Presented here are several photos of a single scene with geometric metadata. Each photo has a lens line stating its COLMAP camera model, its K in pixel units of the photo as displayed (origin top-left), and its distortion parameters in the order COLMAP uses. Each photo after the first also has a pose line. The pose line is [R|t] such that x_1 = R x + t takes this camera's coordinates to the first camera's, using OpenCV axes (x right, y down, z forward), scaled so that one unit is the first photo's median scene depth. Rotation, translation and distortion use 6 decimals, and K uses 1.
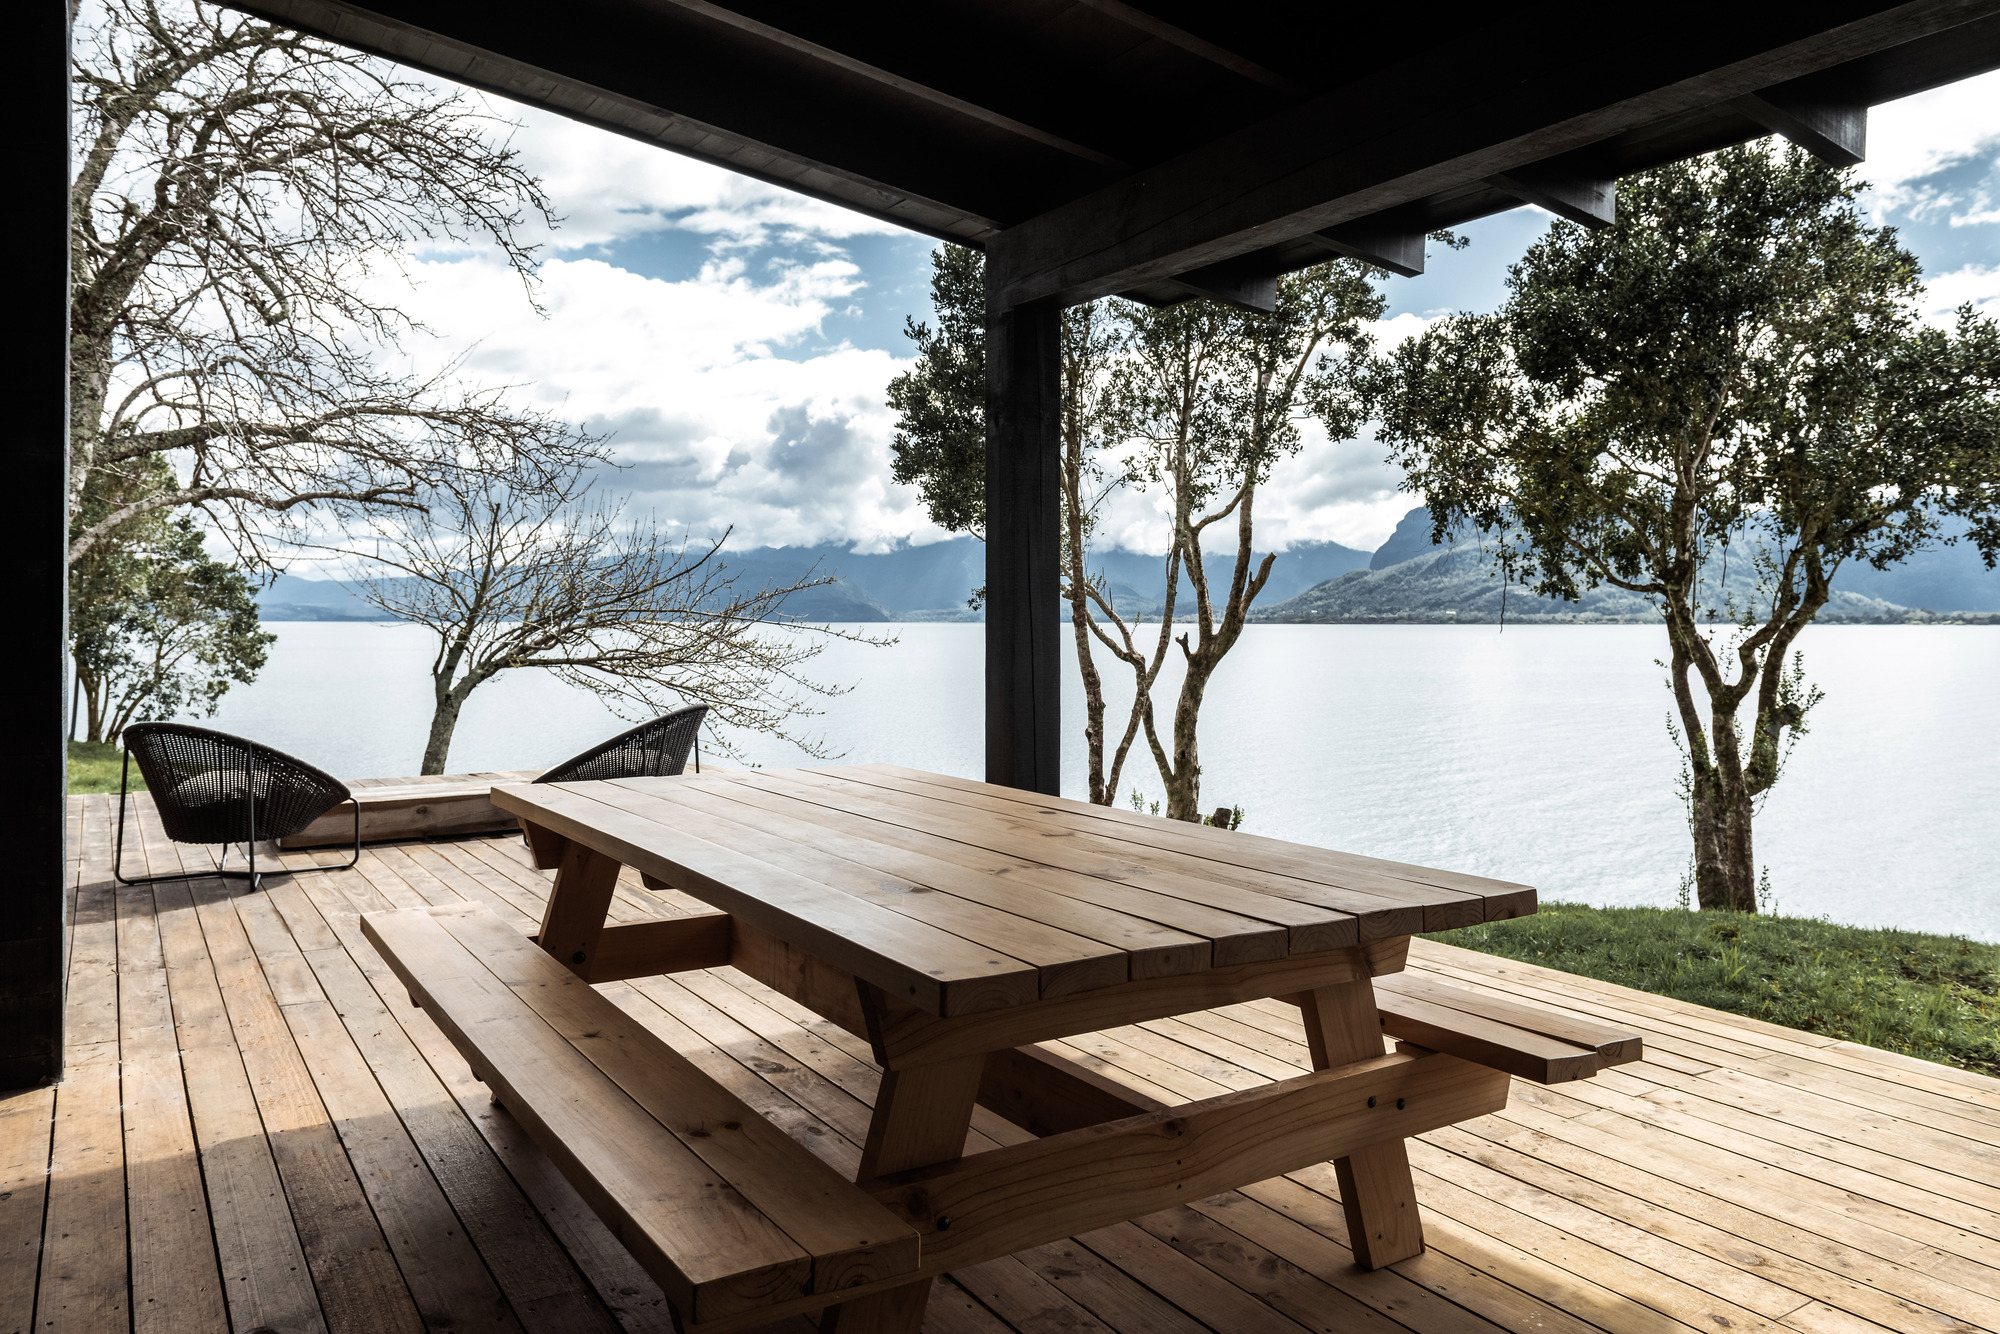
lens RADIAL K [[1380.2, 0, 1001.5], [0, 1380.2, 622.1], [0, 0, 1]] dist [0.000739, 0.000975]
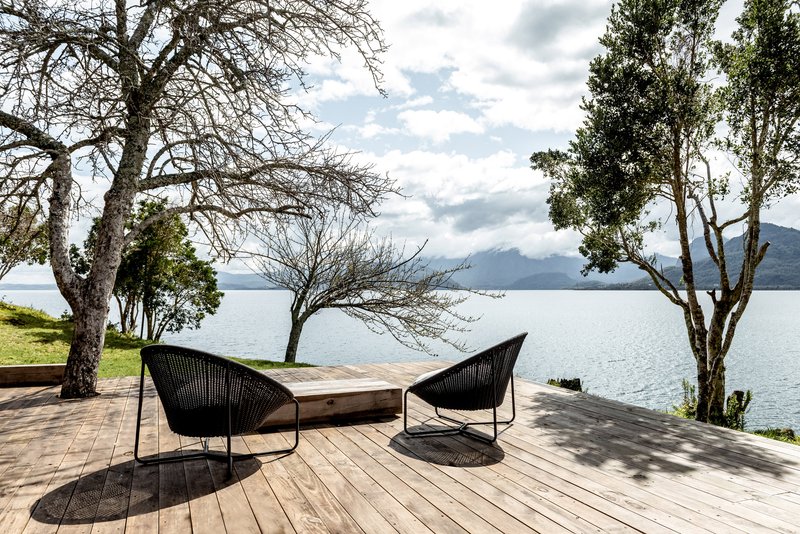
lens RADIAL K [[595.5, 0, 400.0], [0, 595.5, 267.0], [0, 0, 1]] dist [-0.001581, -0.001293]
pose [[0.981706, -0.009160, -0.190183, -0.066991], [0.001979, 0.999279, -0.037916, 0.005007], [0.190393, 0.036846, 0.981016, 0.115119]]
